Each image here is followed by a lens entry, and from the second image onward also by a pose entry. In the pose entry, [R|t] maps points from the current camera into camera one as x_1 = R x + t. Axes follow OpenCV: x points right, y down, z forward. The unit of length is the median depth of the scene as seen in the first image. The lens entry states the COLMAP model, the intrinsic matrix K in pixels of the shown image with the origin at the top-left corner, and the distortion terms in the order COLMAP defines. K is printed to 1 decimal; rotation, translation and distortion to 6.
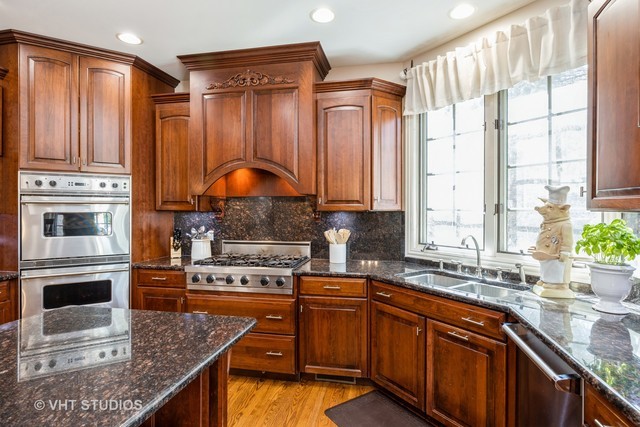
lens RADIAL K [[350.9, 0, 318.4], [0, 350.9, 210.6], [0, 0, 1]] dist [0.007724, 0.000450]
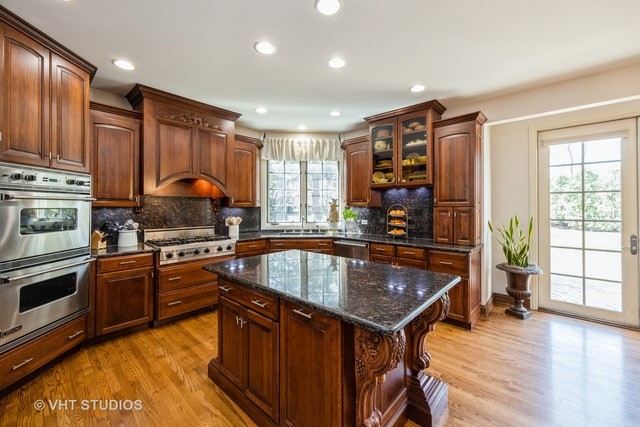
lens RADIAL K [[250.1, 0, 320.3], [0, 250.1, 205.3], [0, 0, 1]] dist [-0.002757, -0.000106]
pose [[0.503127, 0.005239, 0.864197, -0.898933], [0.004248, 0.999955, -0.008535, 0.005958], [-0.864202, 0.007966, 0.503082, -0.014169]]
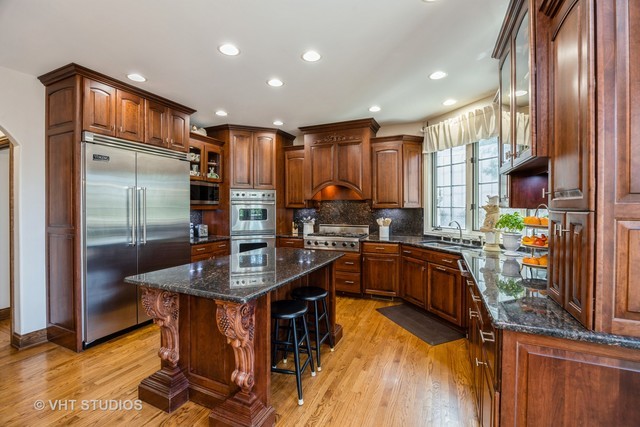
lens RADIAL K [[279.3, 0, 318.4], [0, 279.3, 203.8], [0, 0, 1]] dist [-0.020074, -0.000132]
pose [[0.978016, -0.003038, -0.208509, 0.026026], [0.000032, 0.999896, -0.014419, 0.000092], [0.208531, 0.014096, 0.977914, -0.501358]]
